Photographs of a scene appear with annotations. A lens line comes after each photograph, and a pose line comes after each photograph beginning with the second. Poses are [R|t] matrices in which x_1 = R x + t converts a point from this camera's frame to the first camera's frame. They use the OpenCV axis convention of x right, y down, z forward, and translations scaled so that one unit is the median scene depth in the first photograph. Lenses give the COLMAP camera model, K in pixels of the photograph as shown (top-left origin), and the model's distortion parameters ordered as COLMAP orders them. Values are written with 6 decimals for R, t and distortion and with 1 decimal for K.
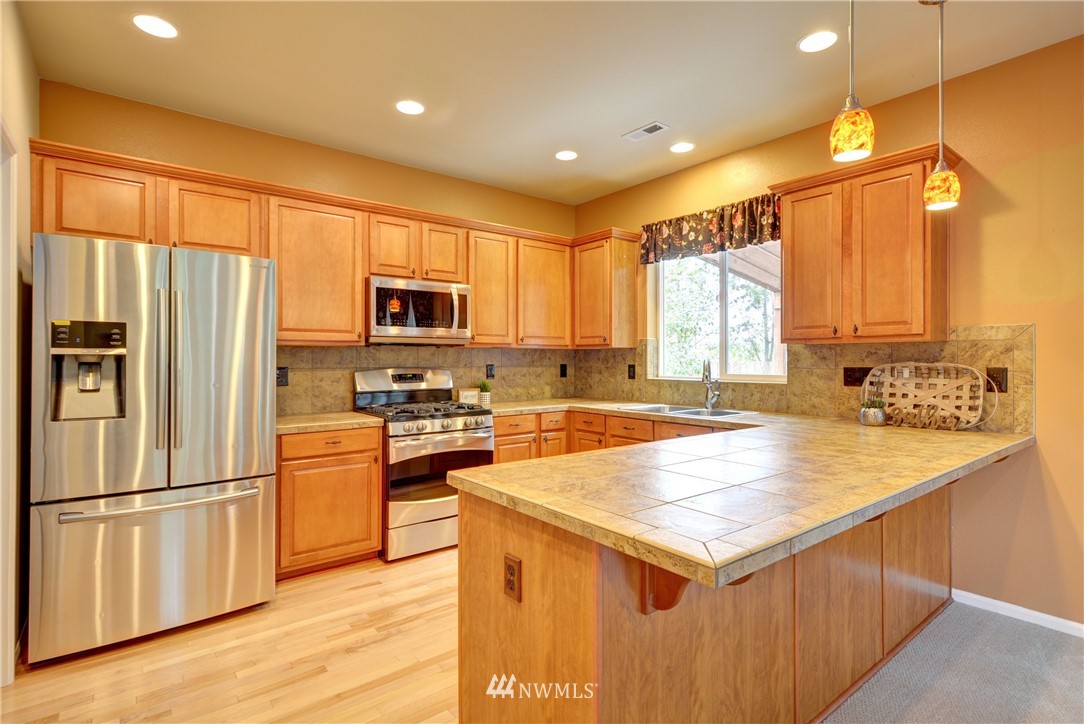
lens RADIAL K [[534.3, 0, 540.6], [0, 534.3, 356.2], [0, 0, 1]] dist [0.004110, 0.000509]
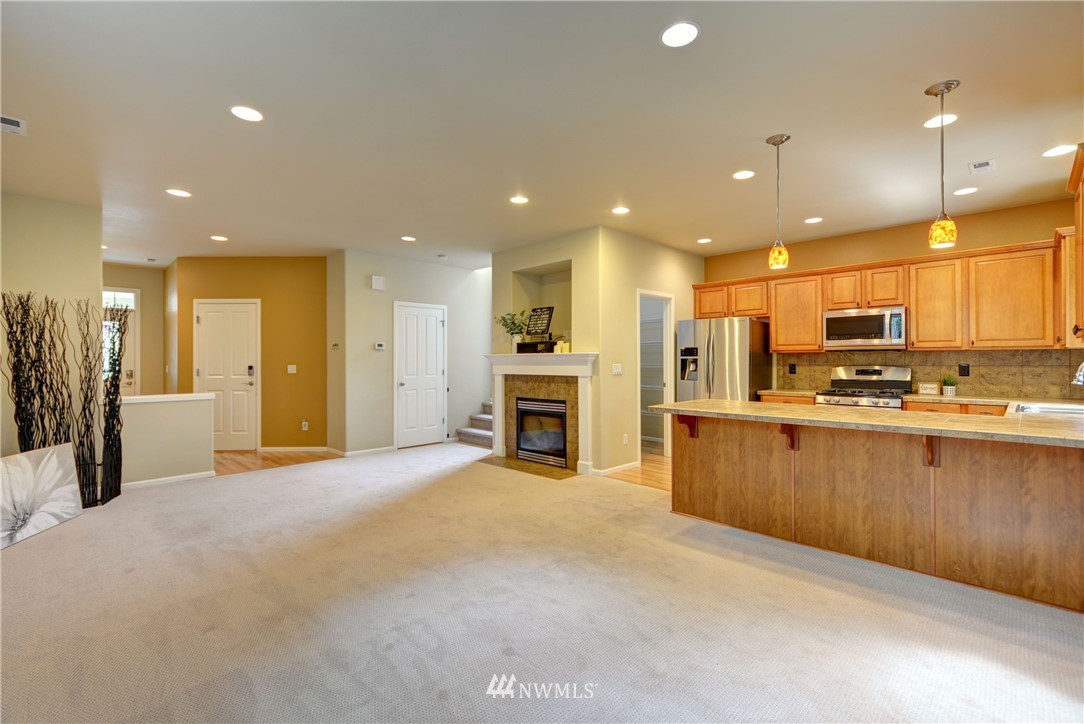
lens RADIAL K [[481.1, 0, 540.6], [0, 481.1, 357.3], [0, 0, 1]] dist [0.003091, -0.000246]
pose [[0.113990, -0.007818, -0.993451, 1.058080], [0.007076, 0.999950, -0.007057, 0.001421], [0.993457, -0.006225, 0.114040, -0.084894]]
